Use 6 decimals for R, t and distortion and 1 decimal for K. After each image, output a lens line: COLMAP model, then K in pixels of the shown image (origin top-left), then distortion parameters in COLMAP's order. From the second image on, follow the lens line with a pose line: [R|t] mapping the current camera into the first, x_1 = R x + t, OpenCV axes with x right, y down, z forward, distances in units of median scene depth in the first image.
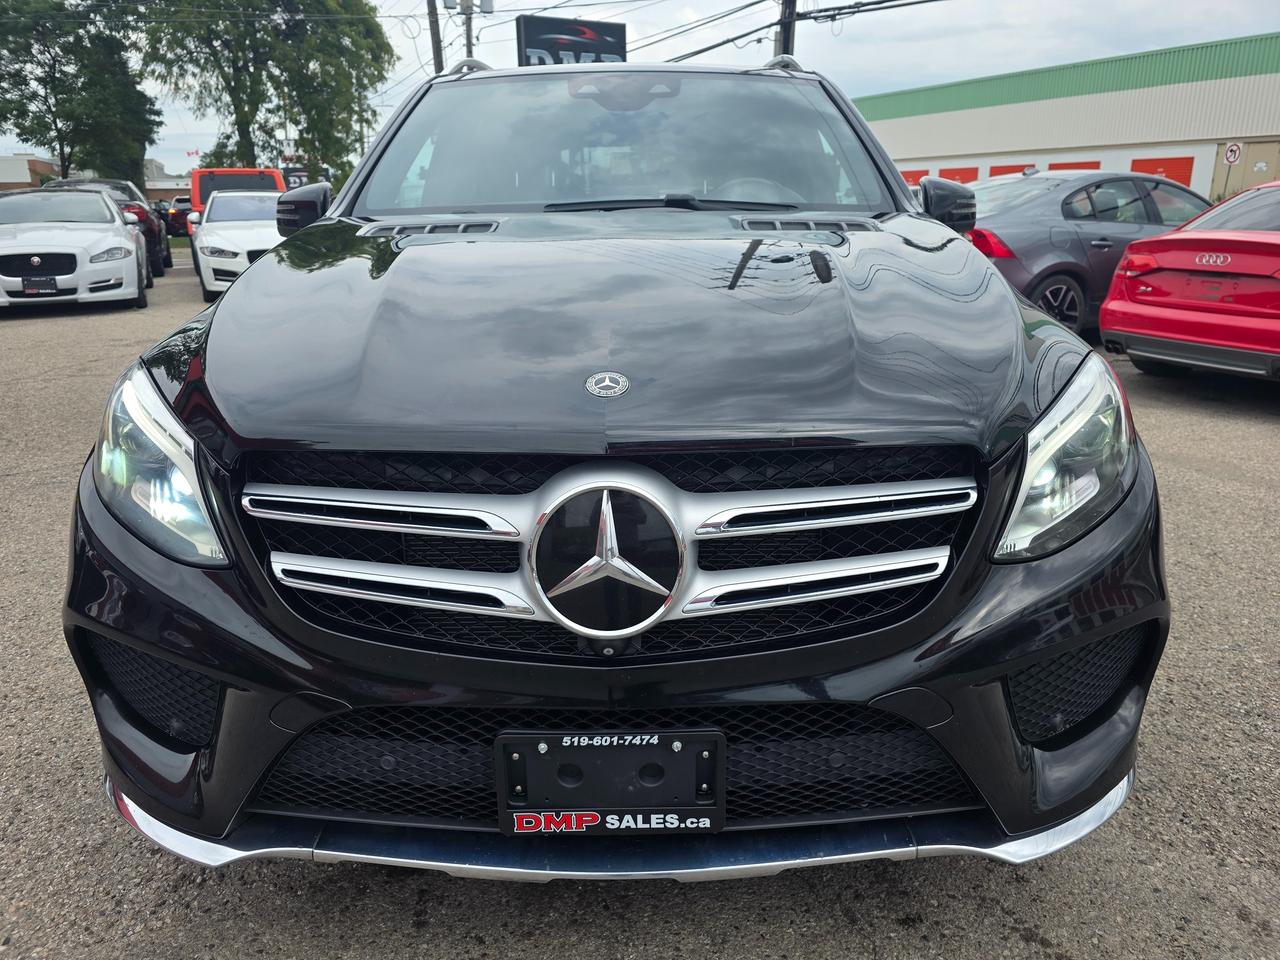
lens RADIAL K [[874.8, 0, 647.6], [0, 874.8, 482.2], [0, 0, 1]] dist [0.037229, -0.041141]
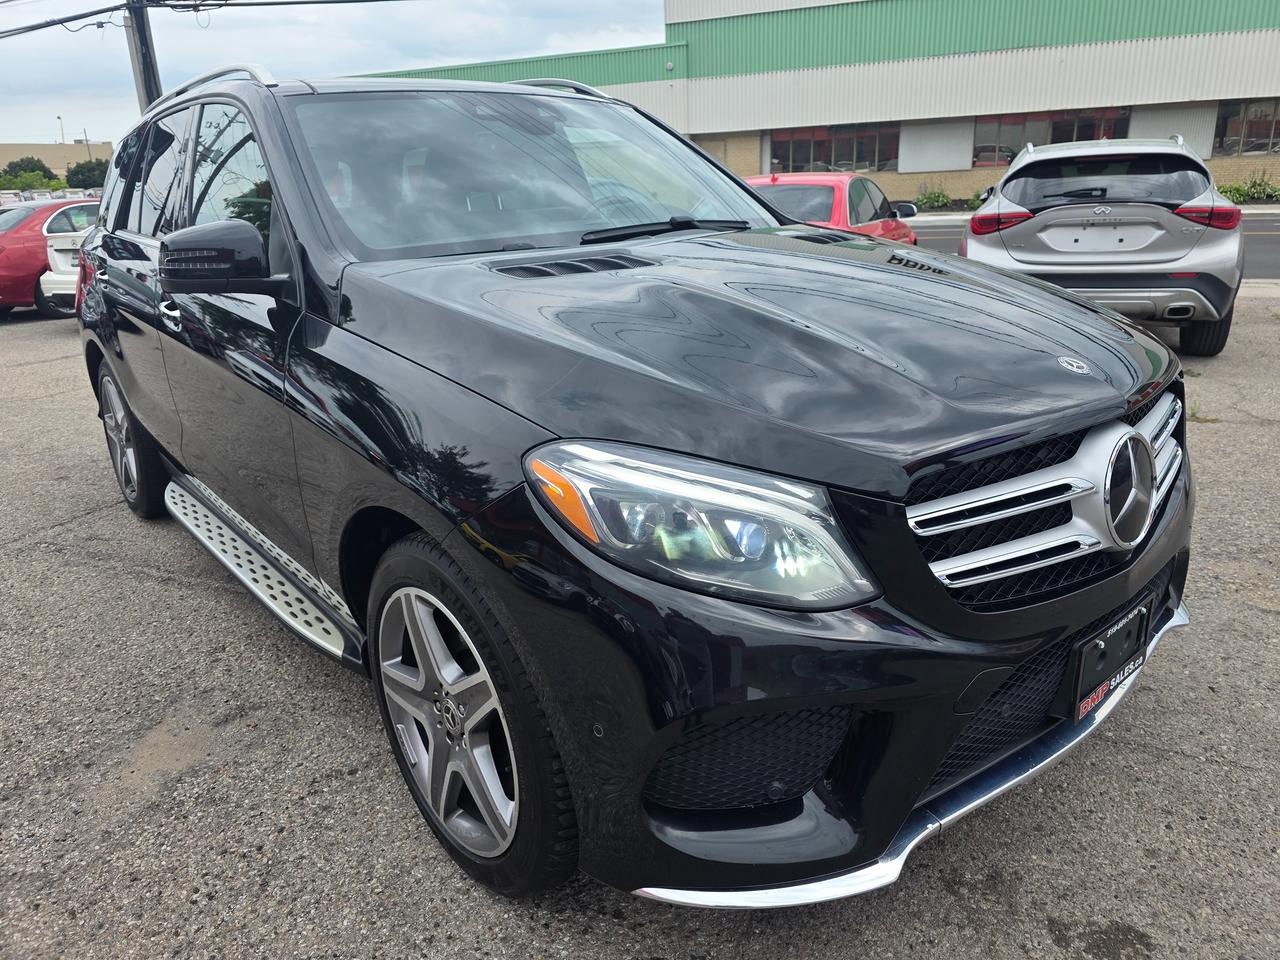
lens RADIAL K [[874.8, 0, 640.8], [0, 874.8, 485.8], [0, 0, 1]] dist [0.037229, -0.041141]
pose [[0.761264, -0.231009, 0.605897, -1.037312], [0.227153, 0.970186, 0.084499, -0.146792], [-0.607353, 0.073305, 0.791042, 0.264676]]
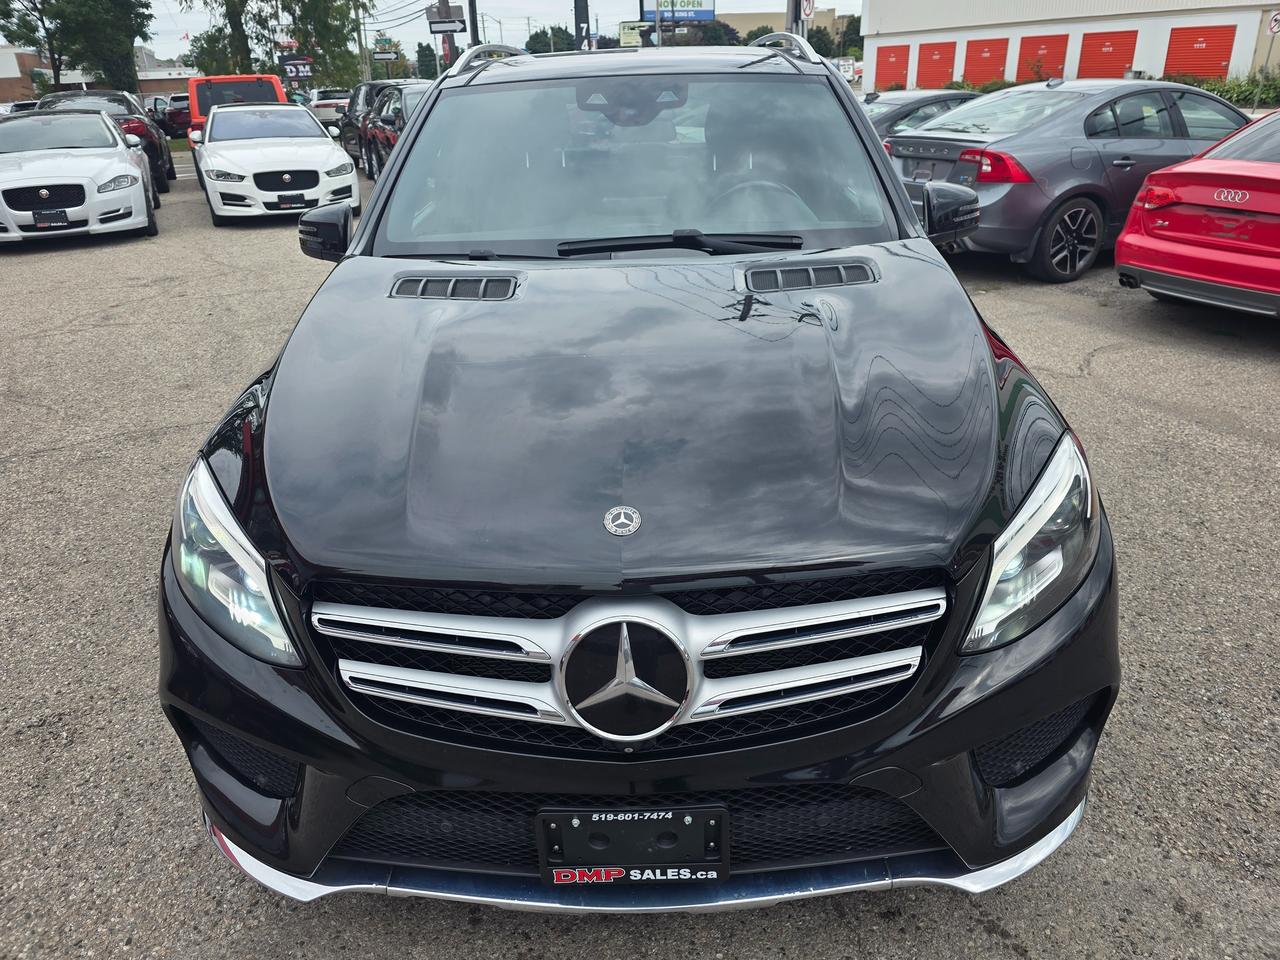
lens RADIAL K [[874.8, 0, 651.6], [0, 874.8, 481.7], [0, 0, 1]] dist [0.037229, -0.041141]
pose [[0.999719, -0.016972, -0.016564, 0.008689], [0.018953, 0.991610, 0.127867, -0.230113], [0.014254, -0.128145, 0.991653, -0.094797]]
